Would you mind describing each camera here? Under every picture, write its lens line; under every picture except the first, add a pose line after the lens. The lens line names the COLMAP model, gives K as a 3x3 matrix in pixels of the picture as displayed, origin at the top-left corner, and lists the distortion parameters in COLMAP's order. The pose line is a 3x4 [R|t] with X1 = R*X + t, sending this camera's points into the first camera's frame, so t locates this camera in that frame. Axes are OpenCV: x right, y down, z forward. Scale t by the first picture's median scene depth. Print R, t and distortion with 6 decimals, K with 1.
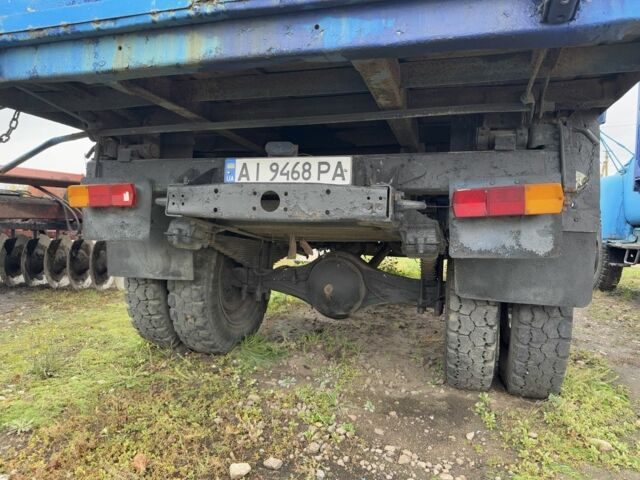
lens RADIAL K [[454.5, 0, 321.7], [0, 454.5, 241.5], [0, 0, 1]] dist [0.003857, -0.001203]
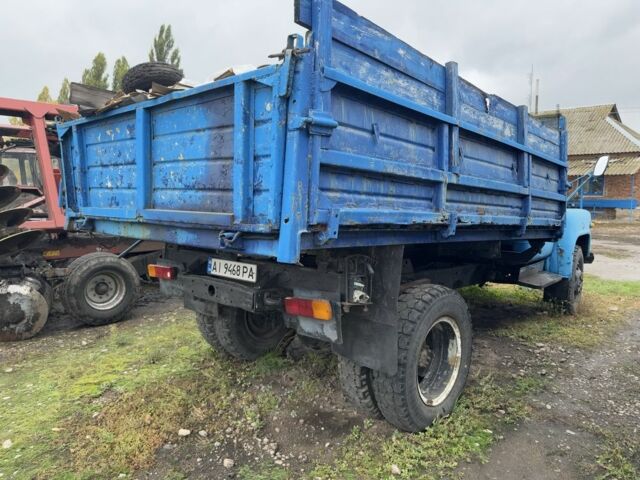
lens RADIAL K [[454.5, 0, 320.4], [0, 454.5, 237.2], [0, 0, 1]] dist [0.003857, -0.001203]
pose [[0.898090, 0.021915, -0.439266, 0.990637], [-0.006326, 0.999298, 0.036921, -0.345130], [0.439767, -0.030380, 0.897598, -0.393313]]
